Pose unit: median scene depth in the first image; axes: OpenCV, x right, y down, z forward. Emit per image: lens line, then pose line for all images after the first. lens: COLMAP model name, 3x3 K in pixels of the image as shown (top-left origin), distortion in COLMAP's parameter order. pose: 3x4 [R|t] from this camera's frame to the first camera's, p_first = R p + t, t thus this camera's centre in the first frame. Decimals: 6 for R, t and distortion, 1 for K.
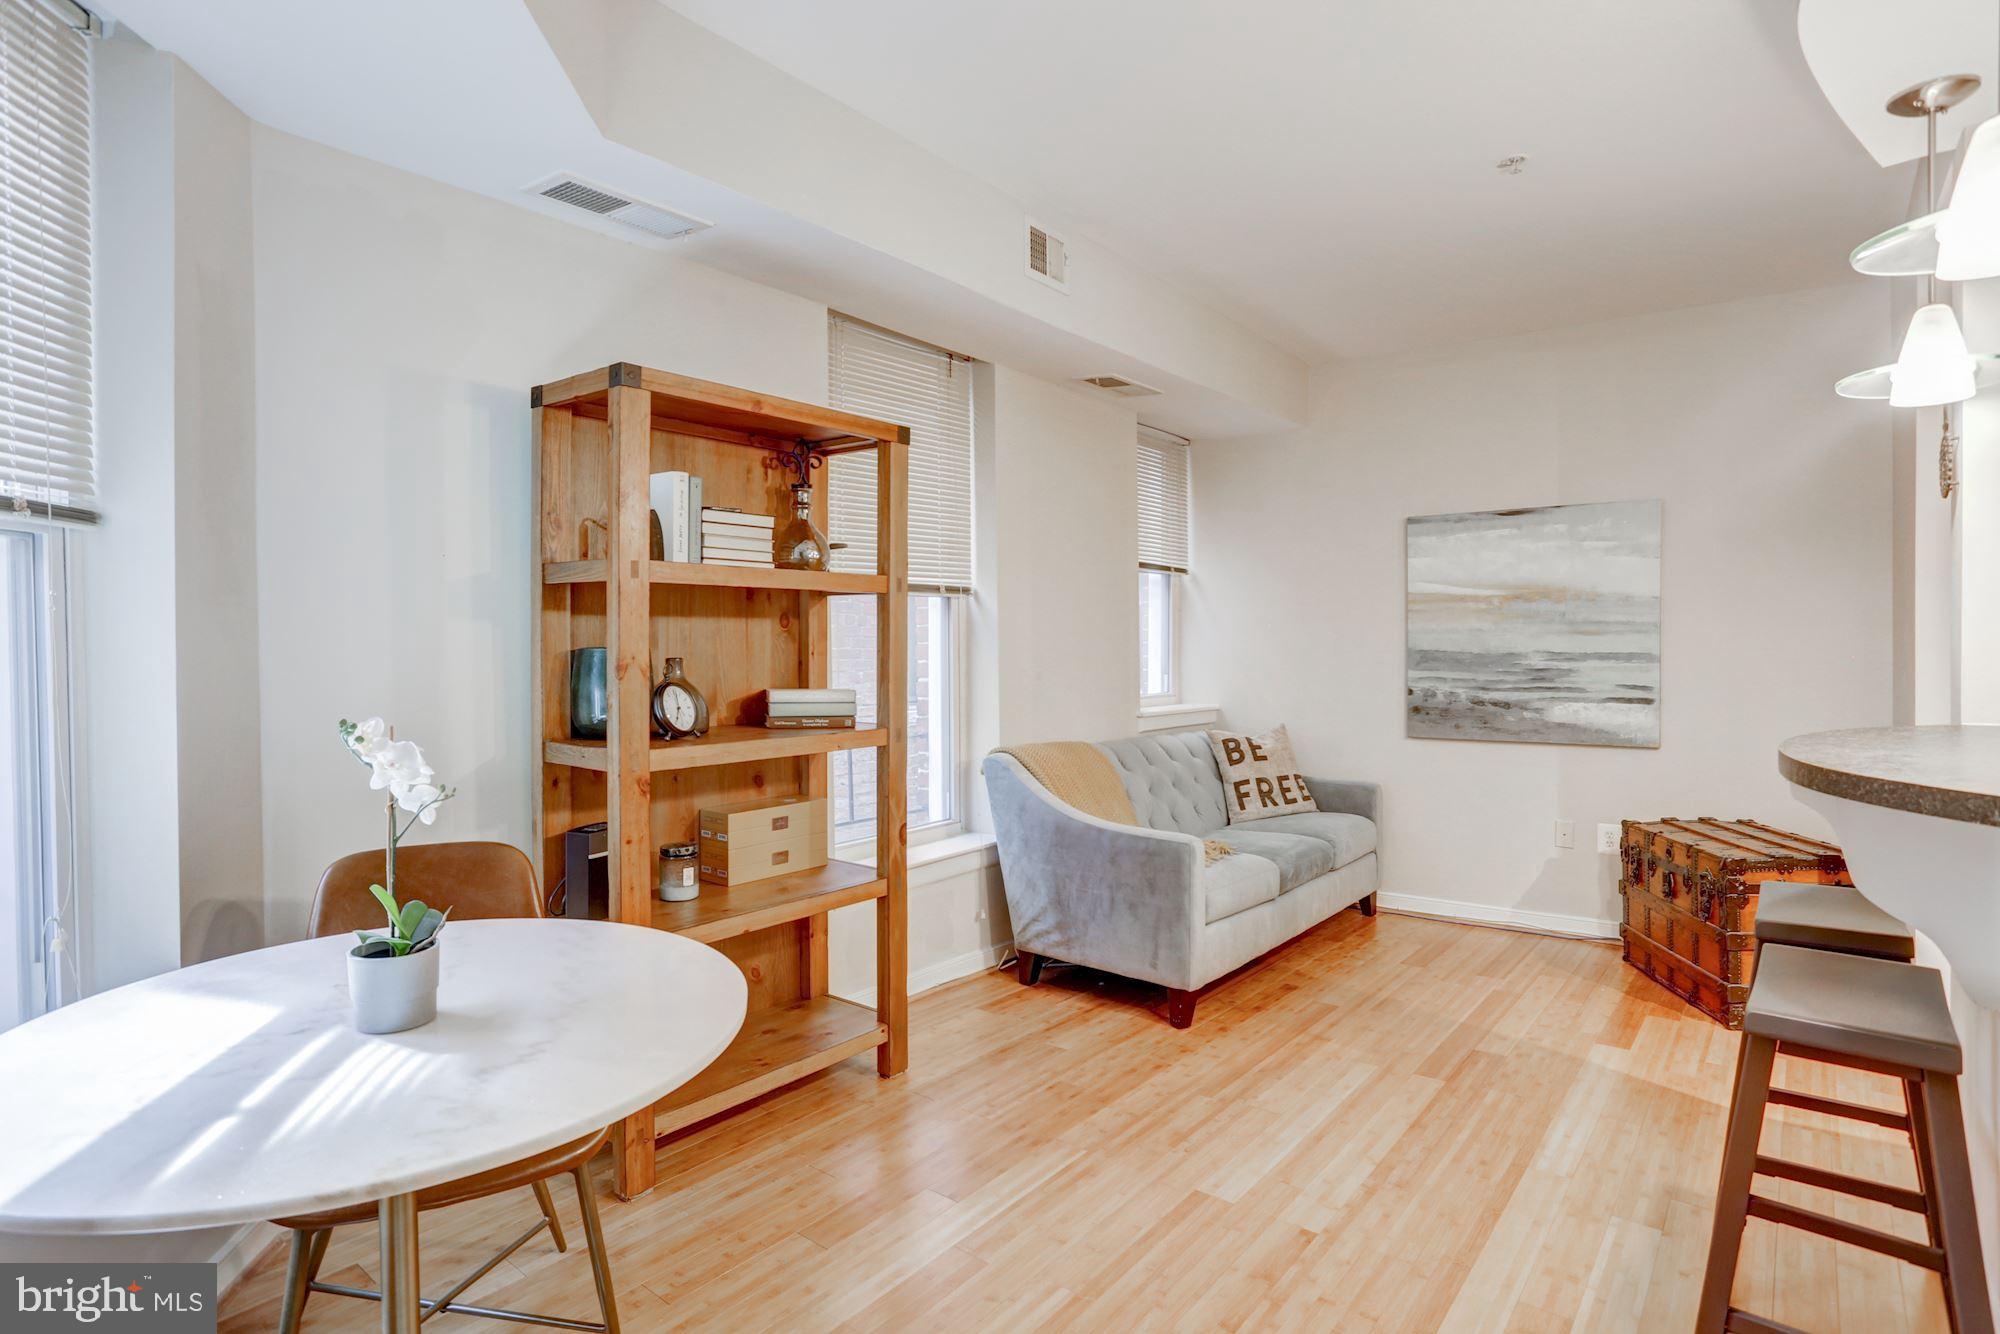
lens RADIAL K [[1047.7, 0, 999.7], [0, 1047.7, 653.0], [0, 0, 1]] dist [-0.077170, 0.045010]
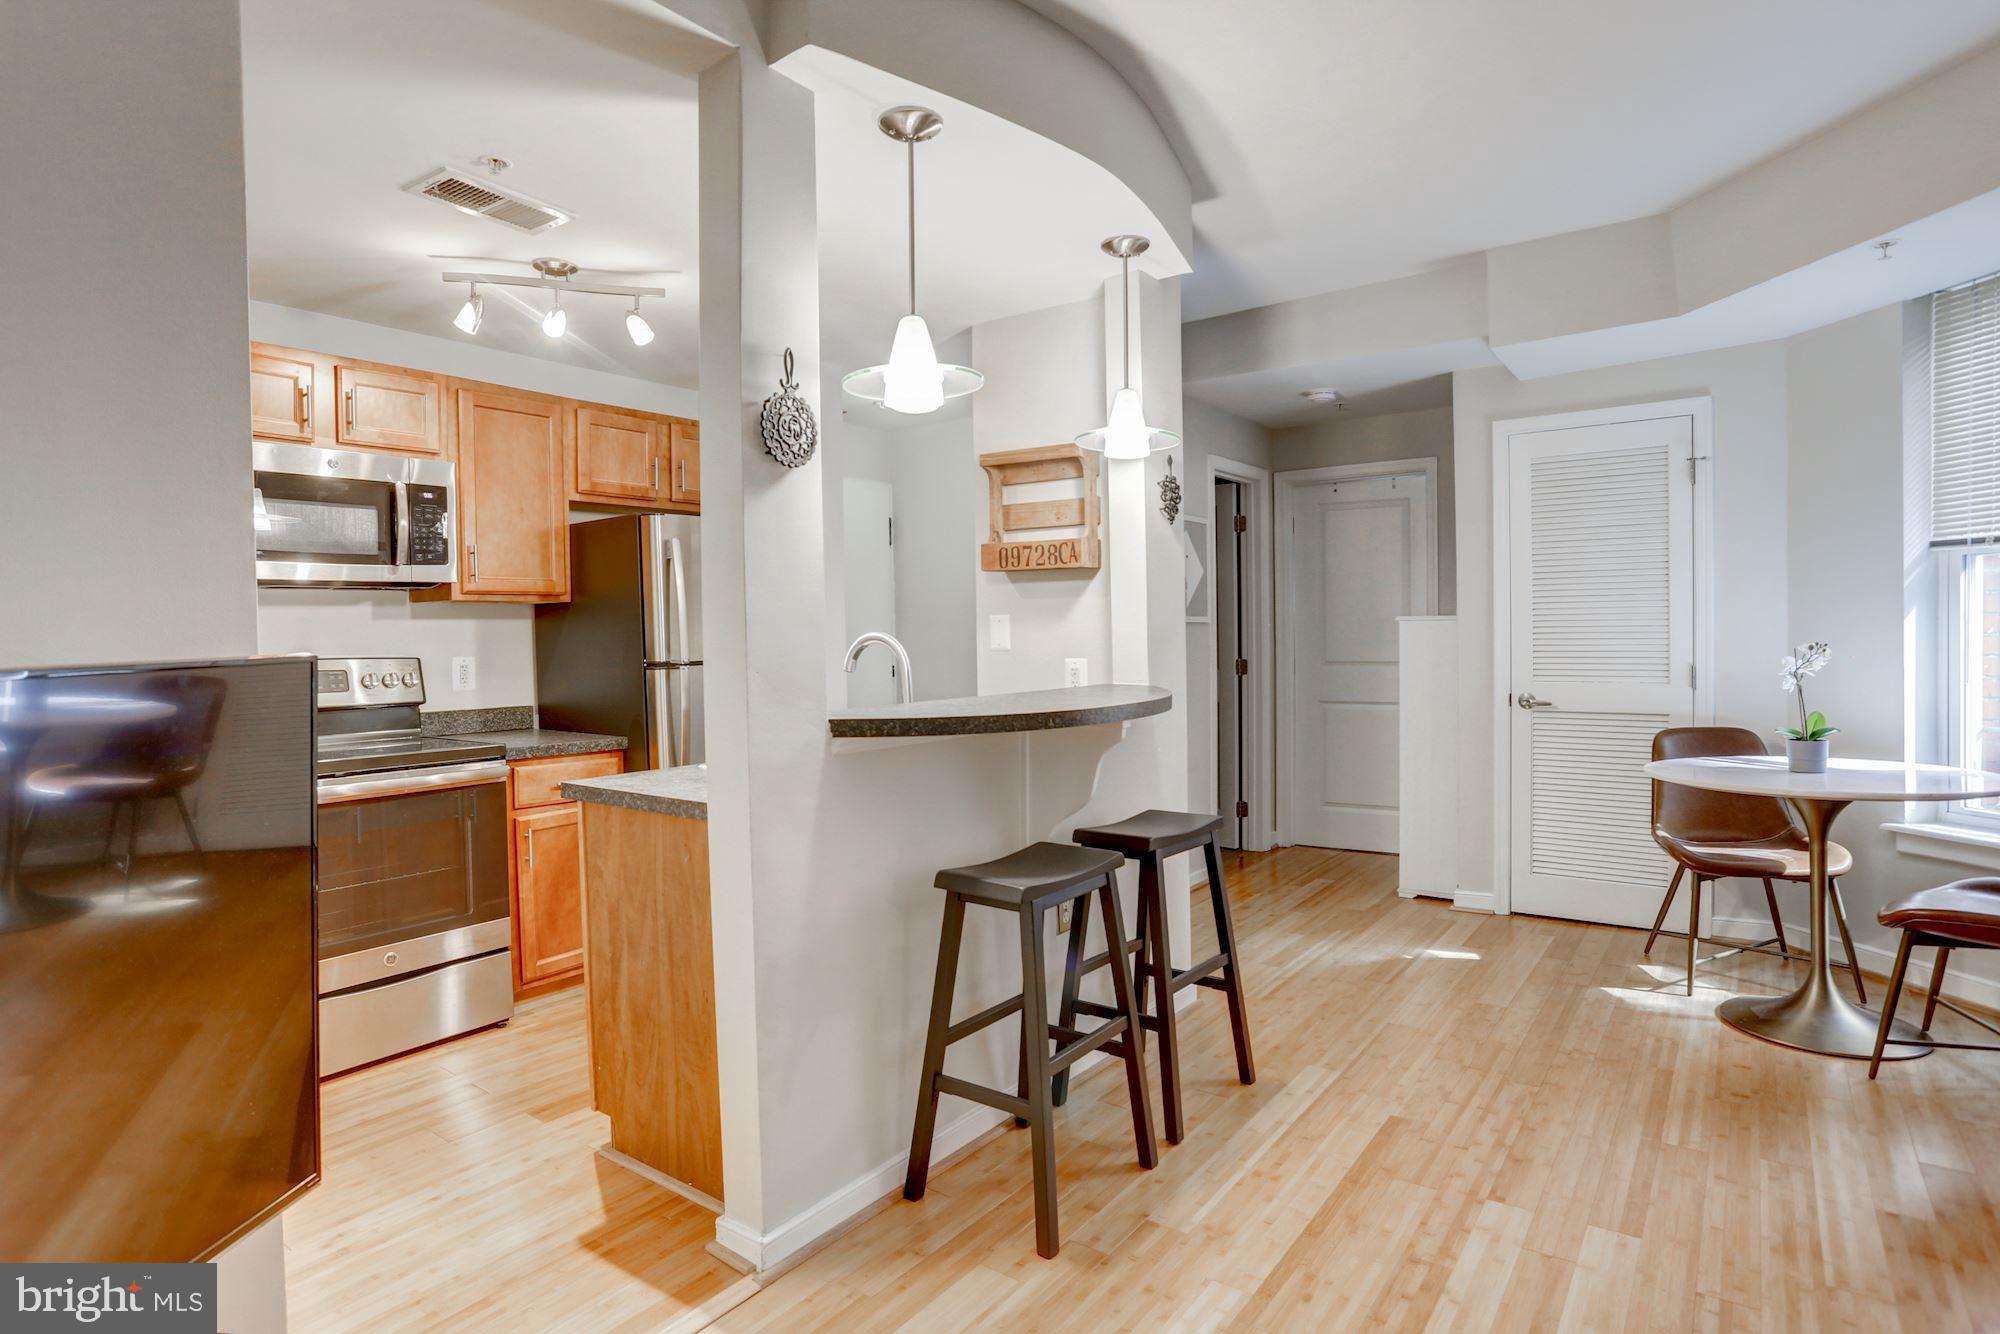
lens RADIAL K [[1052.1, 0, 1025.3], [0, 1052.1, 651.8], [0, 0, 1]] dist [-0.057957, 0.044714]
pose [[-0.998346, 0.020953, -0.053545, 0.569143], [0.019203, 0.999271, 0.033002, -0.013612], [0.054197, 0.031919, -0.998020, 1.387534]]
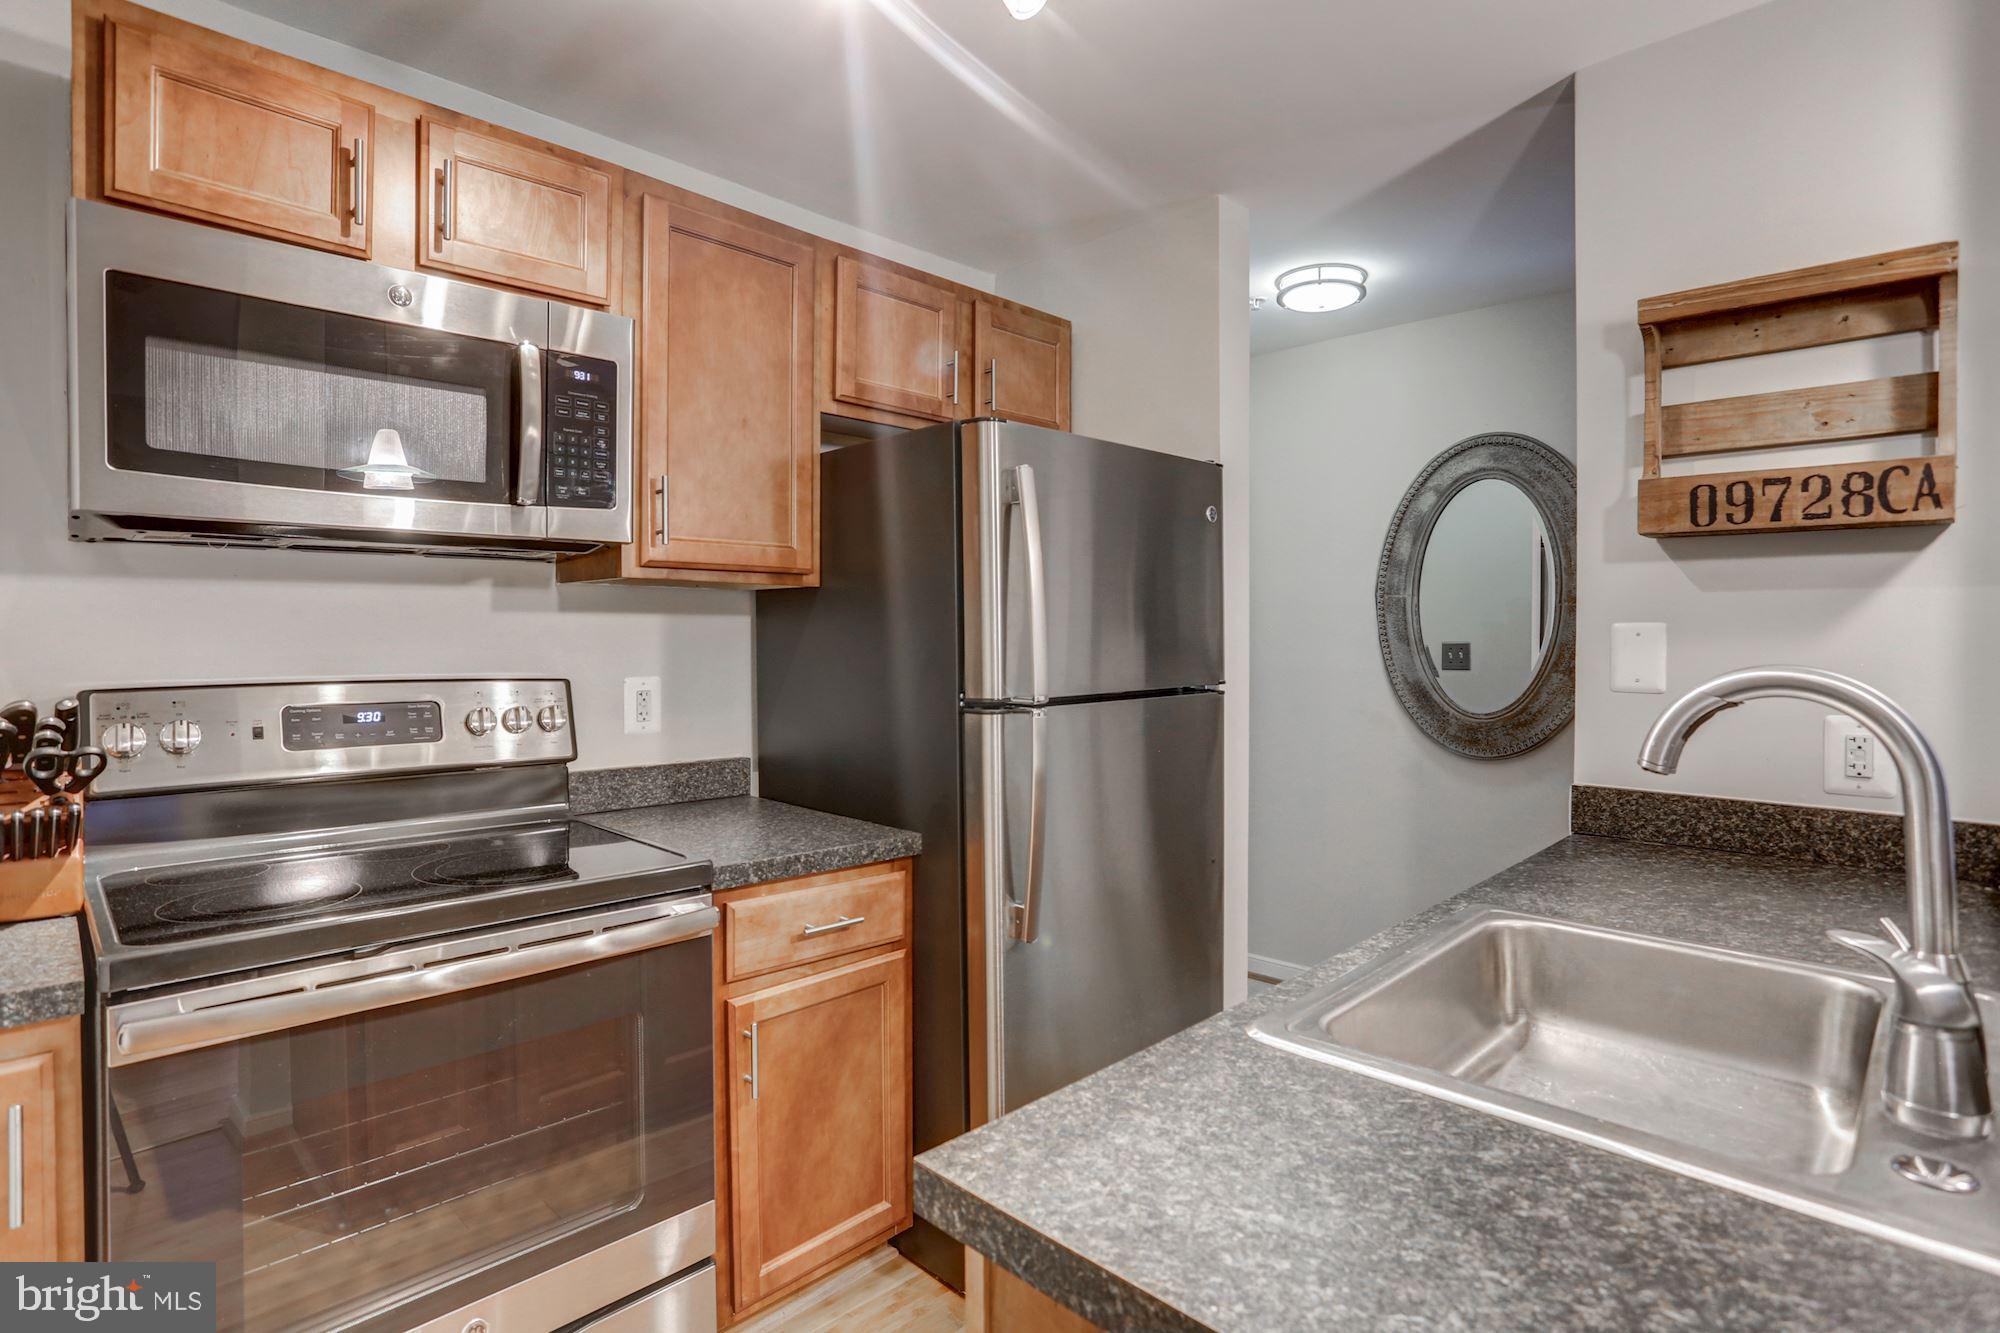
lens RADIAL K [[1002.3, 0, 1038.3], [0, 1002.3, 650.4], [0, 0, 1]] dist [-0.057925, 0.028026]
pose [[-0.996996, 0.000258, 0.077452, 0.841400], [0.002209, 0.999682, 0.025111, -0.015336], [-0.077421, 0.025207, -0.996680, 0.787356]]
